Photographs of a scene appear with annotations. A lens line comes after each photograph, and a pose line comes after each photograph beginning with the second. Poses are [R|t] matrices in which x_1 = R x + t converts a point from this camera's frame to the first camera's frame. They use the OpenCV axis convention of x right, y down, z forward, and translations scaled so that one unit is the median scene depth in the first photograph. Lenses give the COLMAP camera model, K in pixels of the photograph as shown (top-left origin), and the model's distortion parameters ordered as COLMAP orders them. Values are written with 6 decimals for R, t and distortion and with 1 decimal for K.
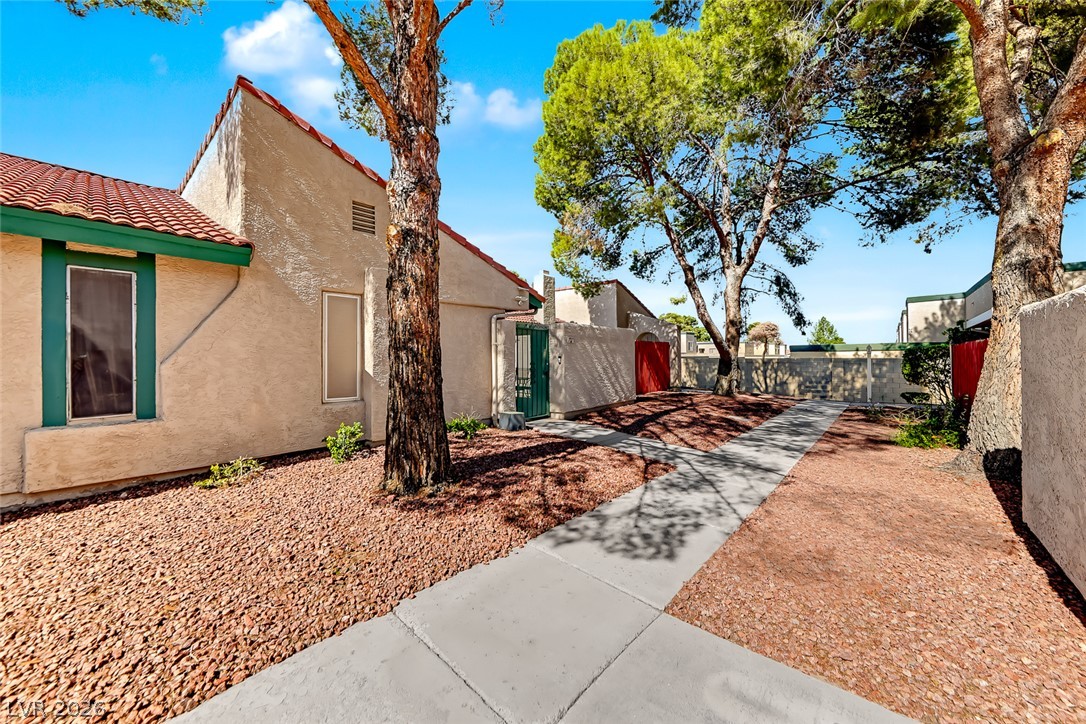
lens RADIAL K [[378.7, 0, 537.6], [0, 378.7, 356.8], [0, 0, 1]] dist [0.000435, 0.001132]
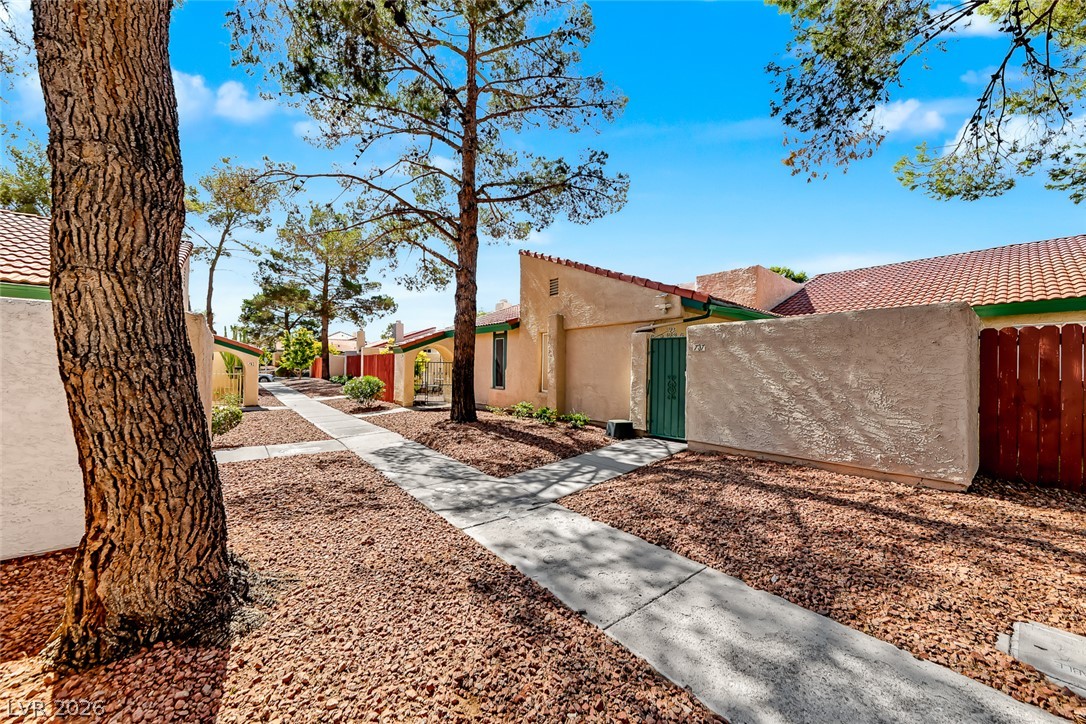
lens RADIAL K [[378.7, 0, 545.4], [0, 378.7, 366.7], [0, 0, 1]] dist [0.000435, 0.001132]
pose [[-0.121867, -0.006663, -0.992524, 1.546932], [-0.013867, 0.999891, -0.005009, 0.006364], [0.992450, 0.013153, -0.121946, 1.436748]]
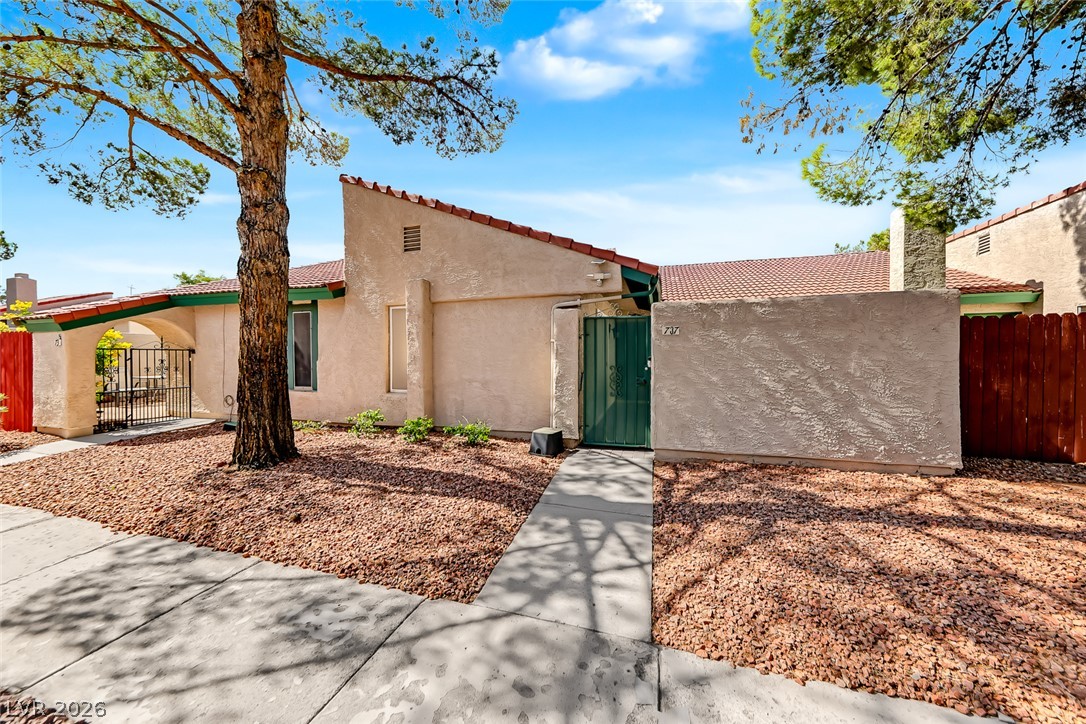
lens RADIAL K [[378.7, 0, 544.3], [0, 378.7, 356.7], [0, 0, 1]] dist [0.000435, 0.001132]
pose [[0.439857, 0.006474, -0.898044, 0.949981], [0.000893, 0.999970, 0.007646, -0.010503], [0.898067, -0.004165, 0.439838, 1.032294]]
